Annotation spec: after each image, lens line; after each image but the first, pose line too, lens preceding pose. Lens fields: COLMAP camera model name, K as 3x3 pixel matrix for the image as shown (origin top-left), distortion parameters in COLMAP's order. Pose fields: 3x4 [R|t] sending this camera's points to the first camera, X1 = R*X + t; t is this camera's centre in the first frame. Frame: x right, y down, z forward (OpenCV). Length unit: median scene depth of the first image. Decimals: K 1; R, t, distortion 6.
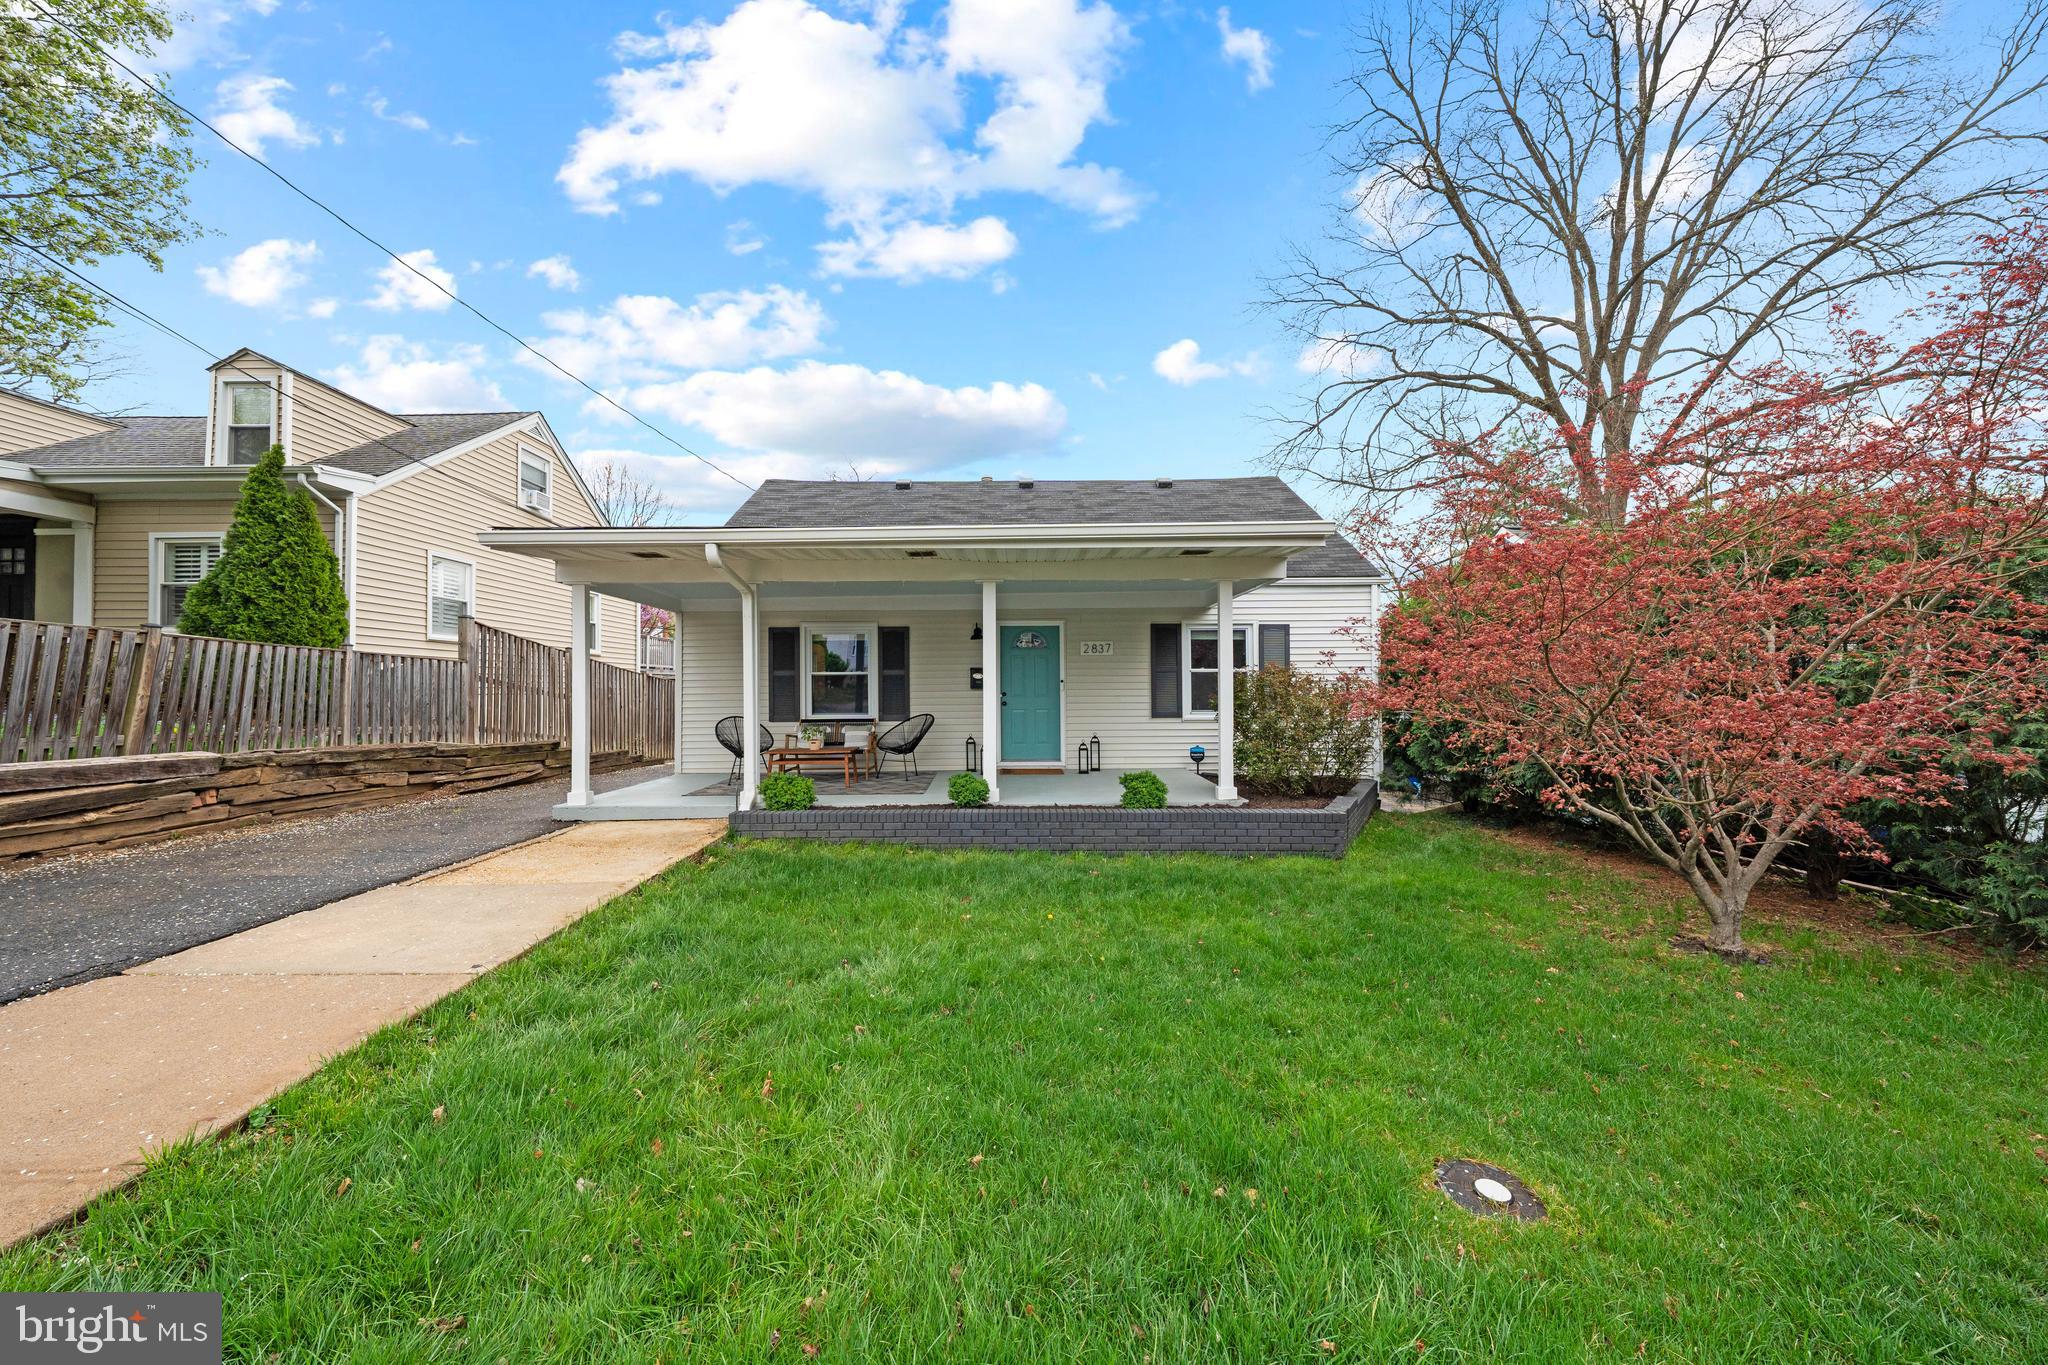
lens RADIAL K [[704.5, 0, 1023.4], [0, 704.5, 678.4], [0, 0, 1]] dist [-0.001869, 0.000286]
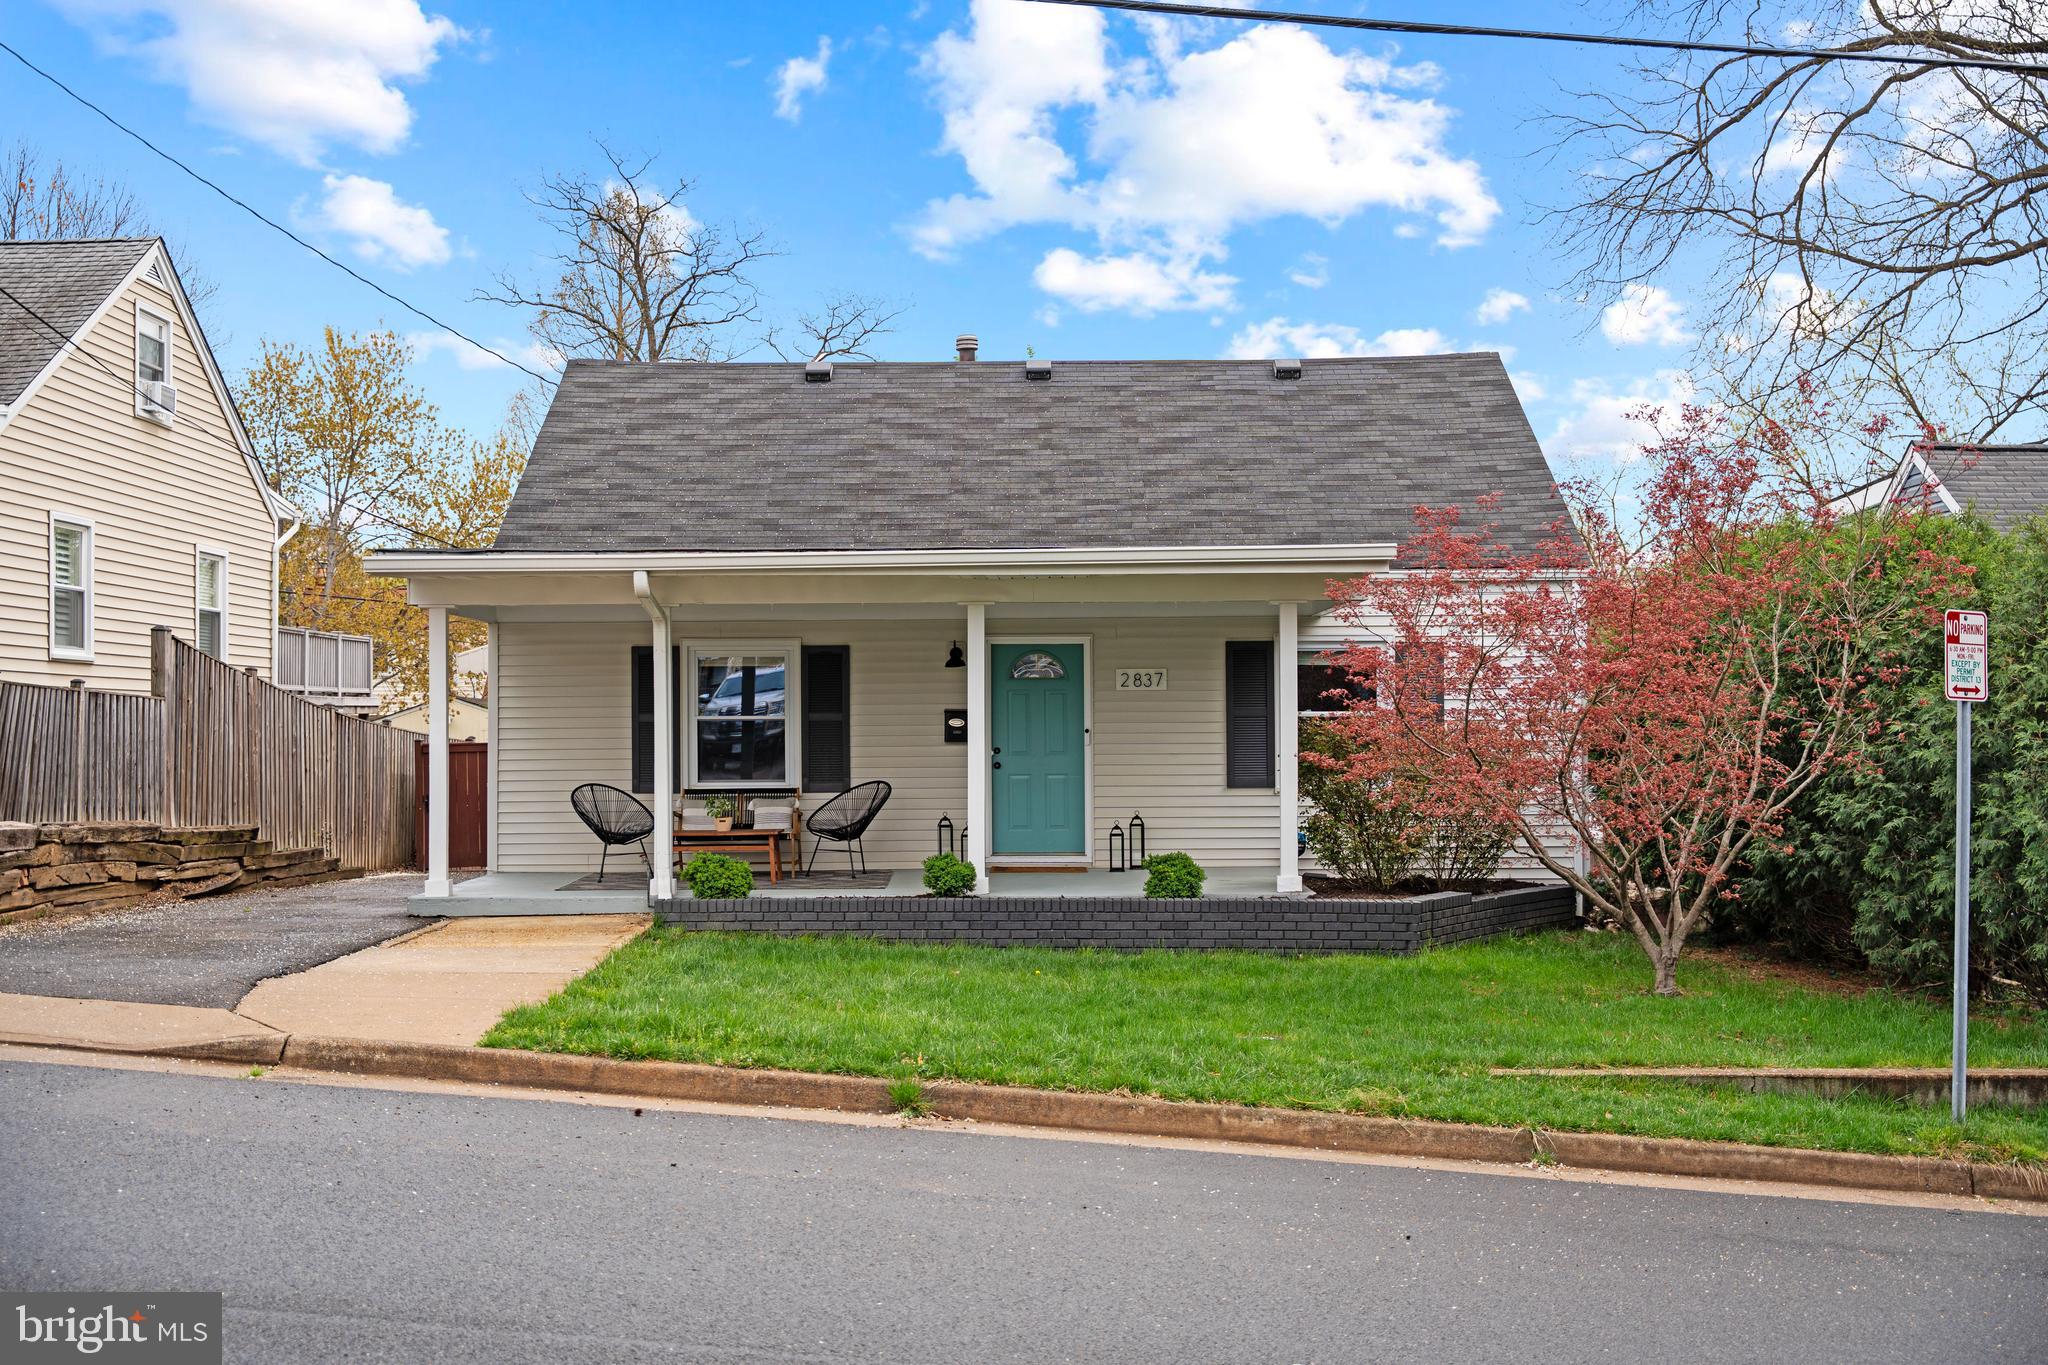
lens RADIAL K [[2216.7, 0, 1022.1], [0, 2216.7, 686.7], [0, 0, 1]] dist [-0.003102, 0.000000]
pose [[0.999771, 0.001071, -0.021368, 0.039896], [-0.001100, 0.999998, -0.001379, -0.034503], [0.021366, 0.001402, 0.999771, -1.057311]]
